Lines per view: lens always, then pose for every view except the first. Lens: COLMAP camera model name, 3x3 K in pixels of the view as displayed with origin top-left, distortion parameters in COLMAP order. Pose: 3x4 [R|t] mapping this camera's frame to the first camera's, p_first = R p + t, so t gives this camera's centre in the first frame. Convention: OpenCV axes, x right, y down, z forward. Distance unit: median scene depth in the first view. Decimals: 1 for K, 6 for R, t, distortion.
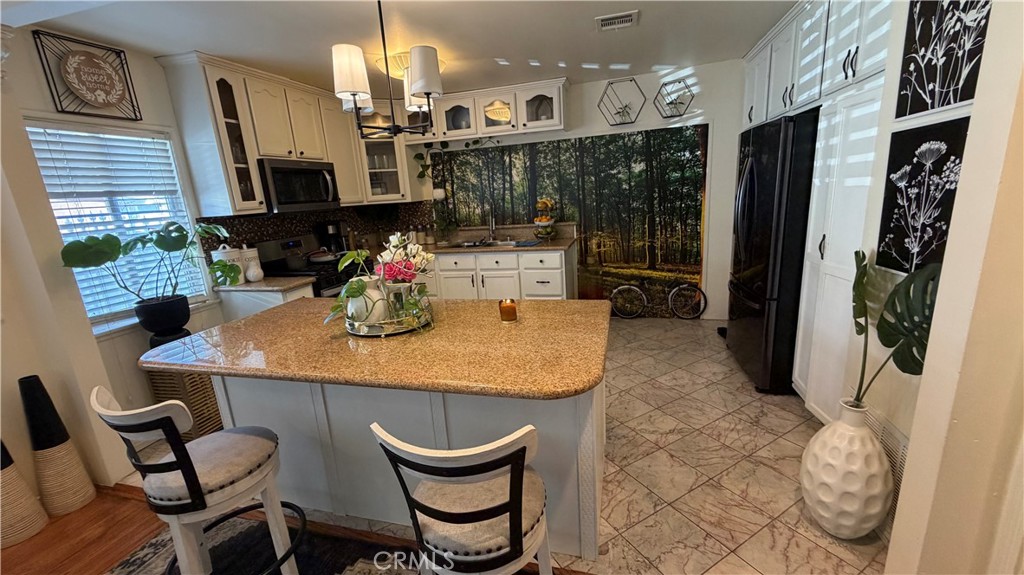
lens RADIAL K [[401.0, 0, 514.9], [0, 401.0, 286.2], [0, 0, 1]] dist [0.000842, -0.000008]
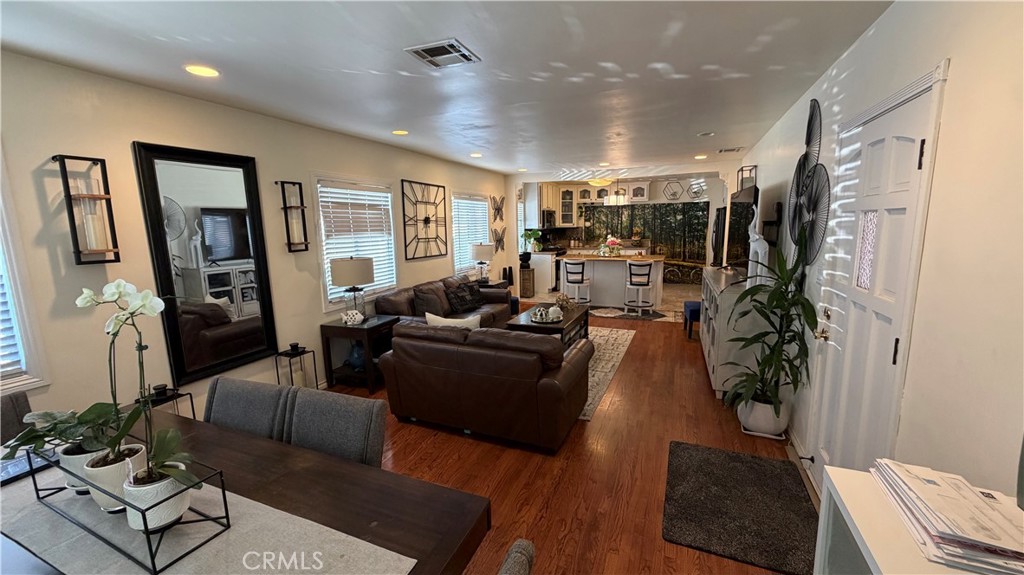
lens RADIAL K [[401.0, 0, 508.7], [0, 401.0, 288.4], [0, 0, 1]] dist [0.000842, -0.000008]
pose [[0.984431, 0.073089, -0.159857, -0.264999], [-0.083611, 0.994684, -0.060107, 0.335057], [0.154614, 0.072537, 0.985308, -1.405161]]
